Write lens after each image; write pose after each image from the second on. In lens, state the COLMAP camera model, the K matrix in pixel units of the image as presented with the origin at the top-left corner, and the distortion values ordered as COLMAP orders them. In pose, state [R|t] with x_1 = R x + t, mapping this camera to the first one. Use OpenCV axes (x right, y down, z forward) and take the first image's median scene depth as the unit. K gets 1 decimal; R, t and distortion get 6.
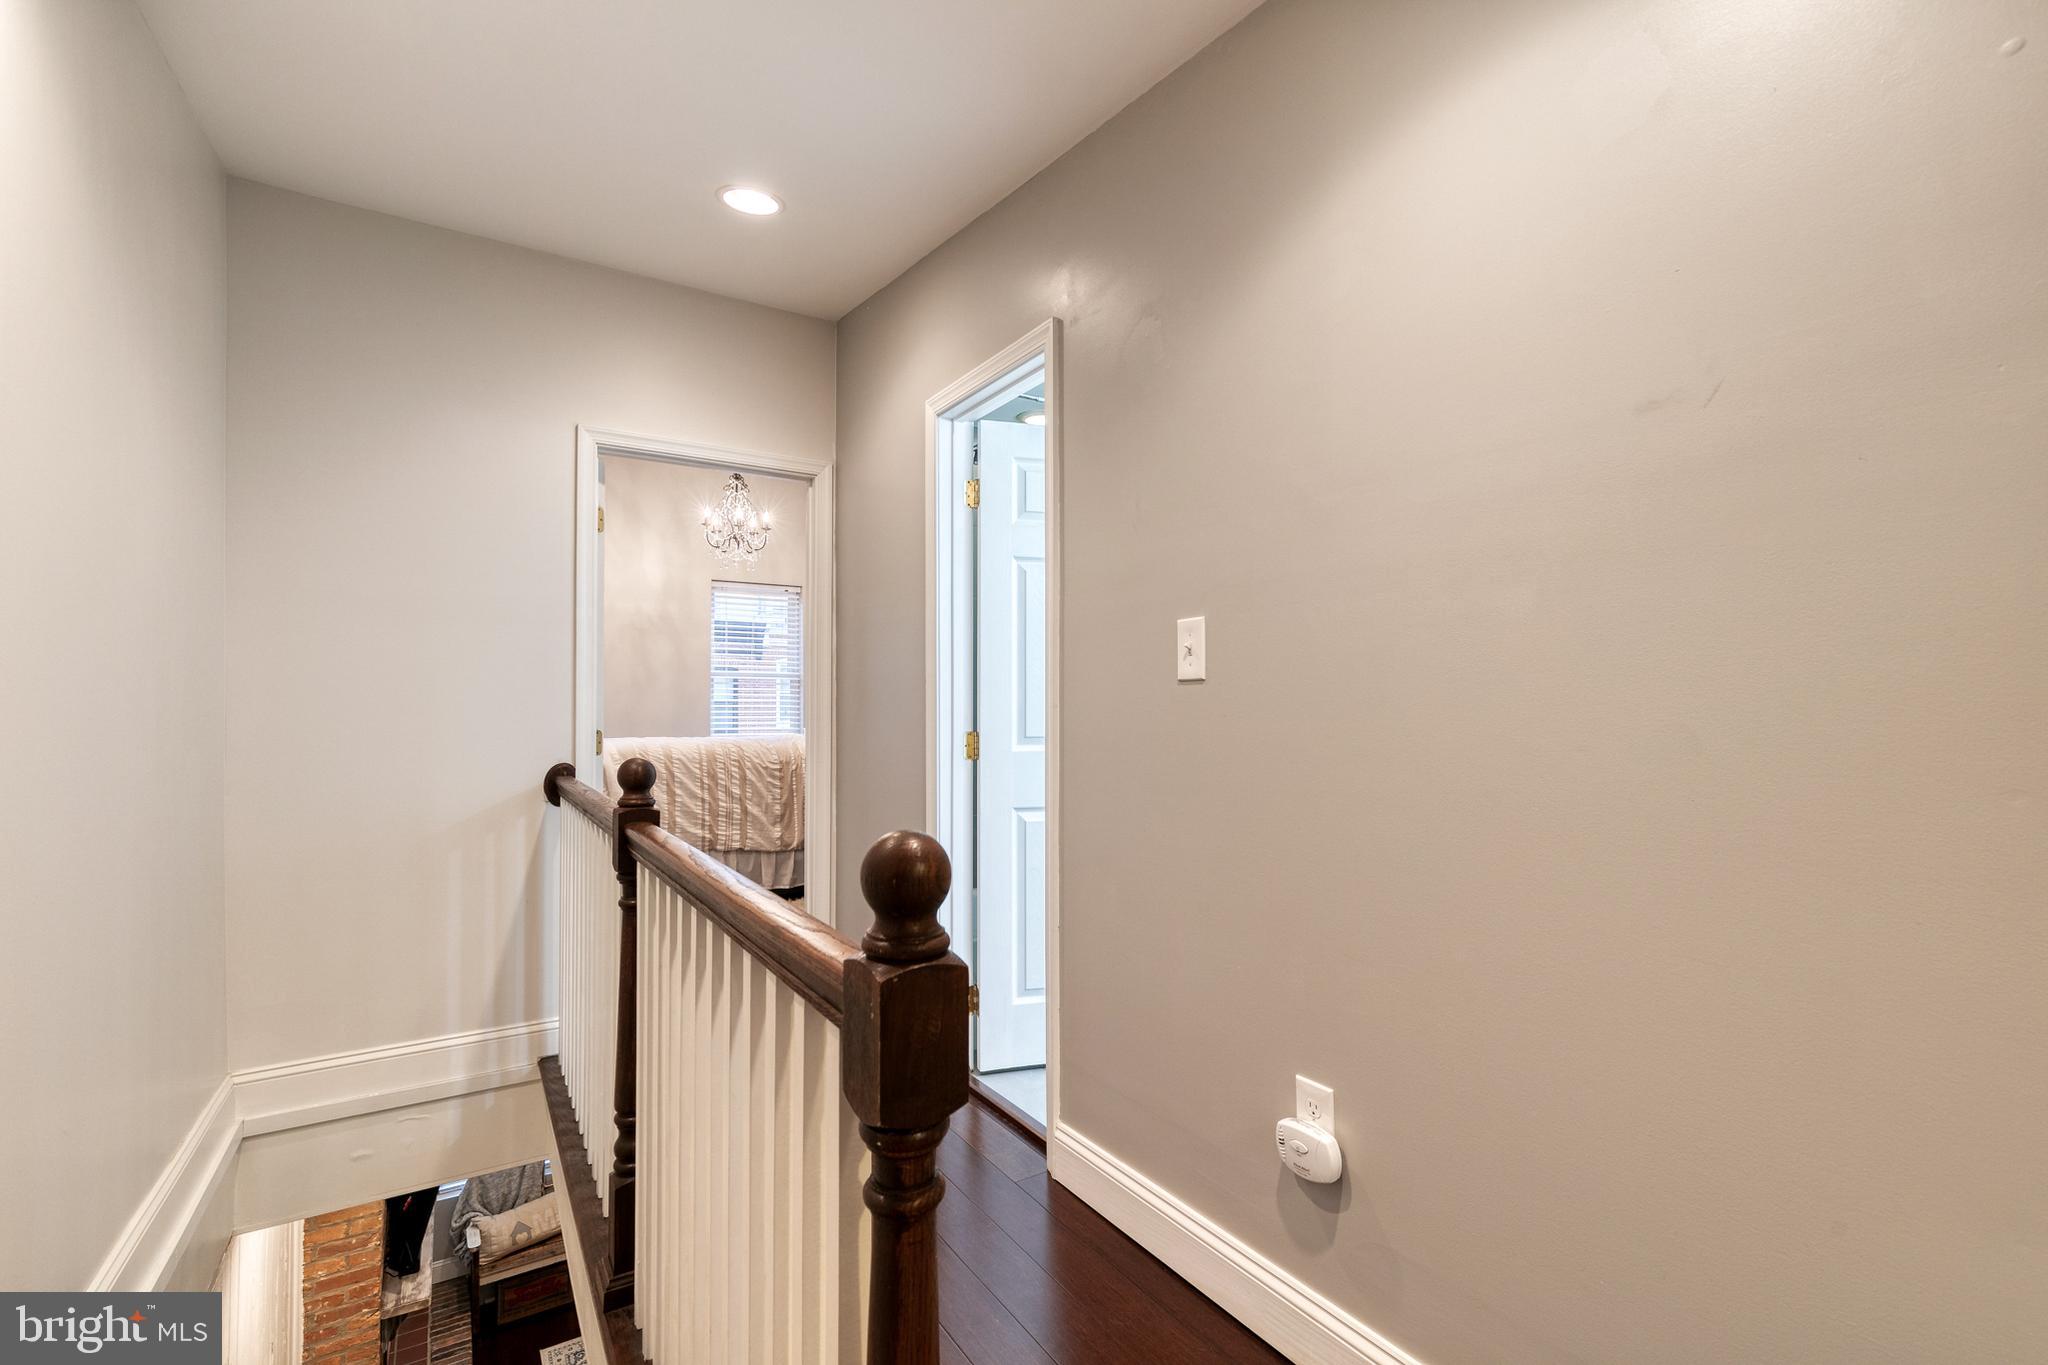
lens RADIAL K [[927.0, 0, 1040.1], [0, 927.0, 689.0], [0, 0, 1]] dist [0.005442, -0.001055]
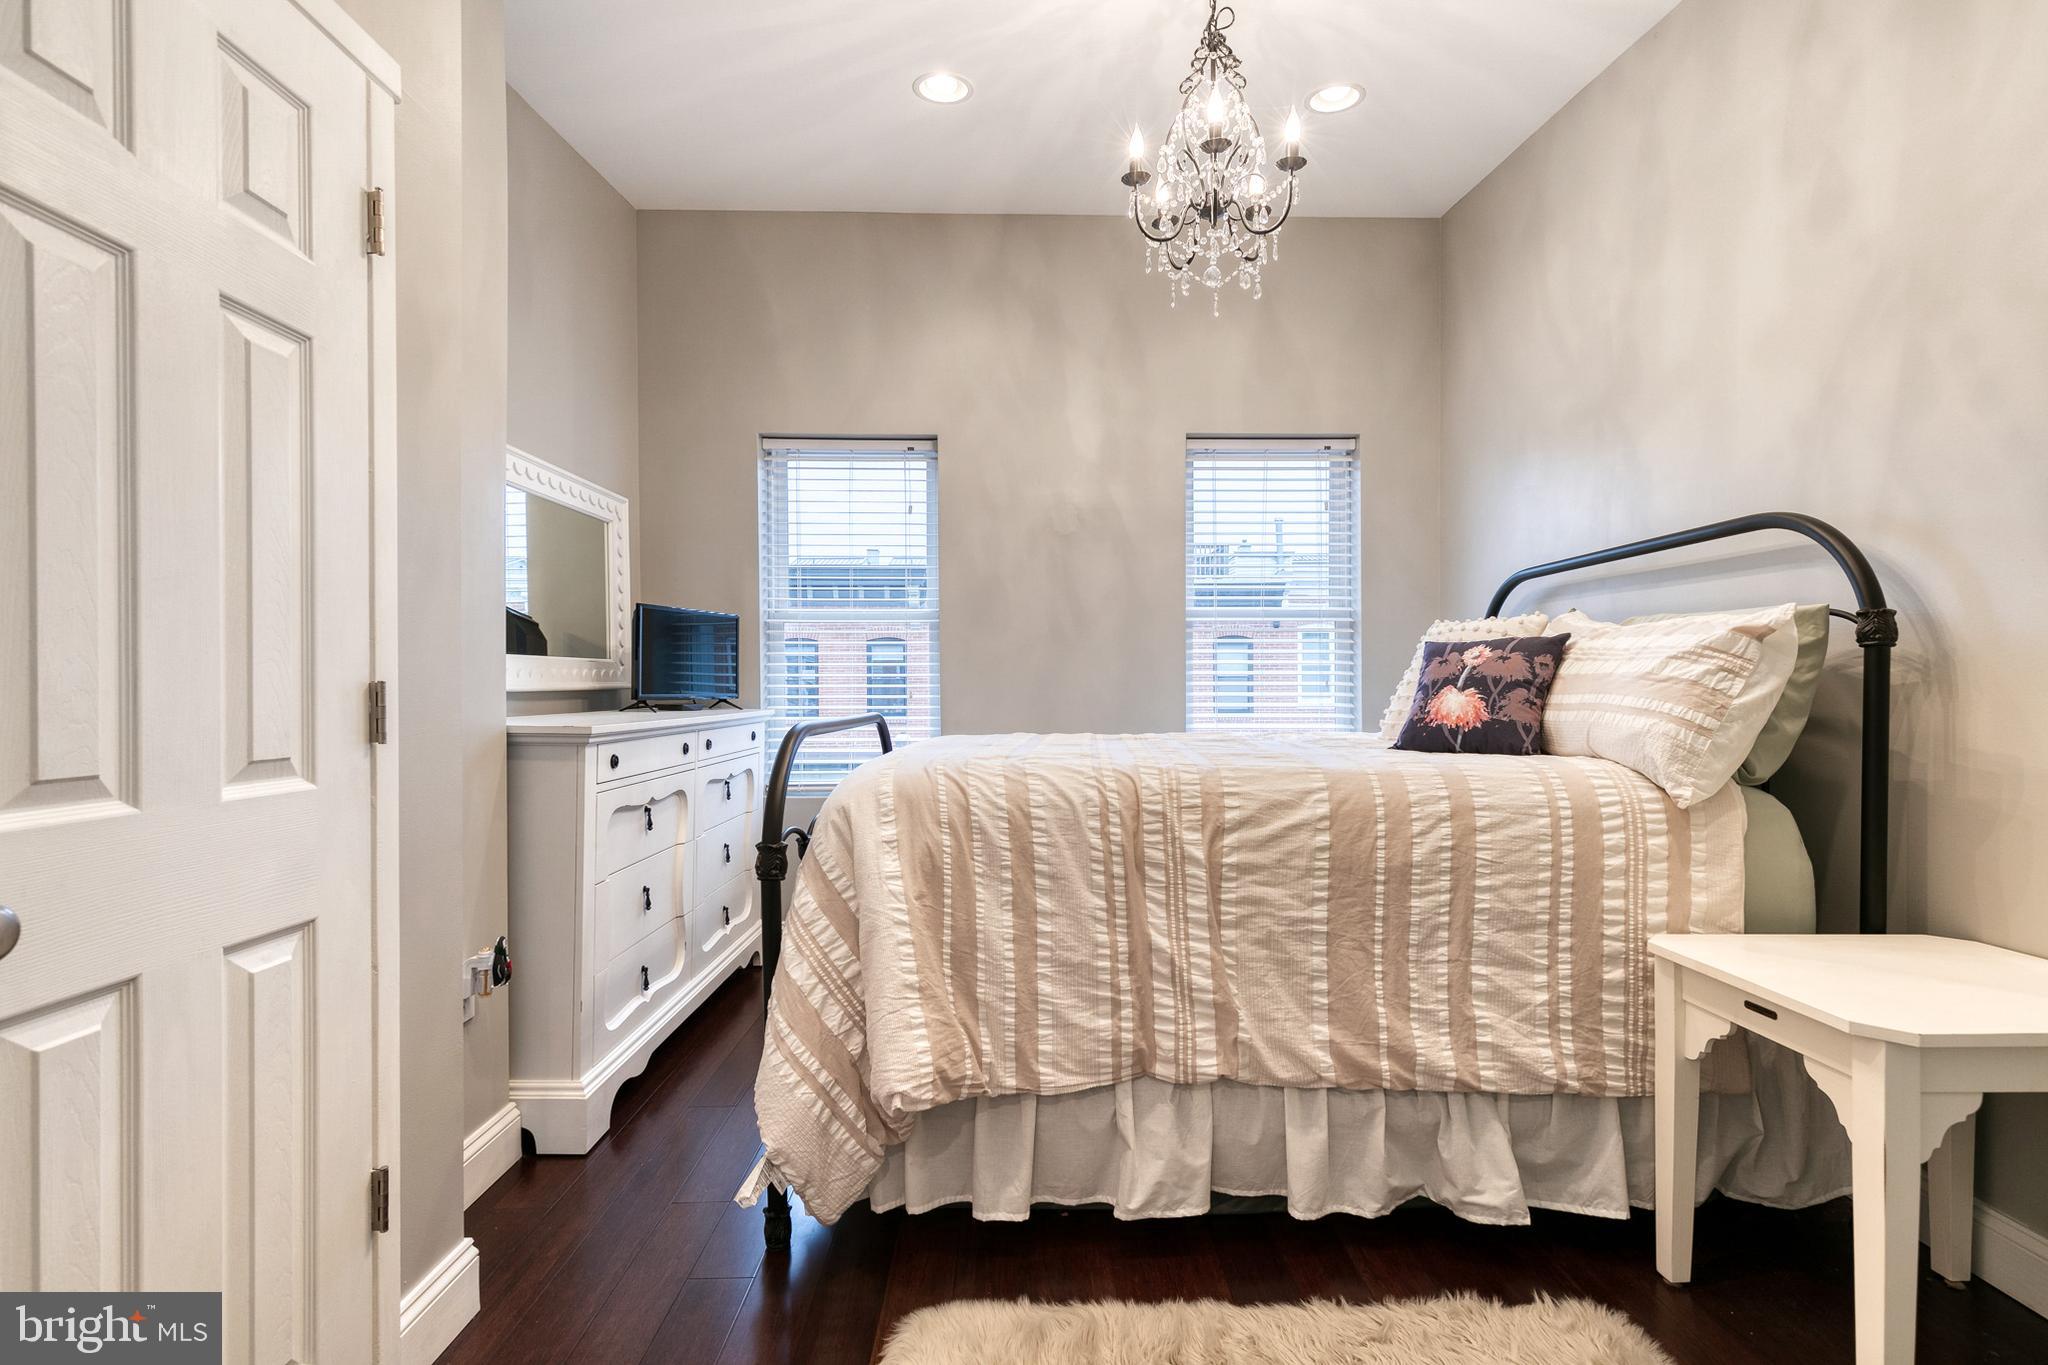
lens RADIAL K [[927.0, 0, 1040.1], [0, 927.0, 689.0], [0, 0, 1]] dist [0.005442, -0.001055]
pose [[0.855509, -0.000001, -0.517787, -0.200311], [0.010430, 0.999797, 0.017231, 0.022987], [0.517682, -0.020142, 0.855336, 0.664321]]
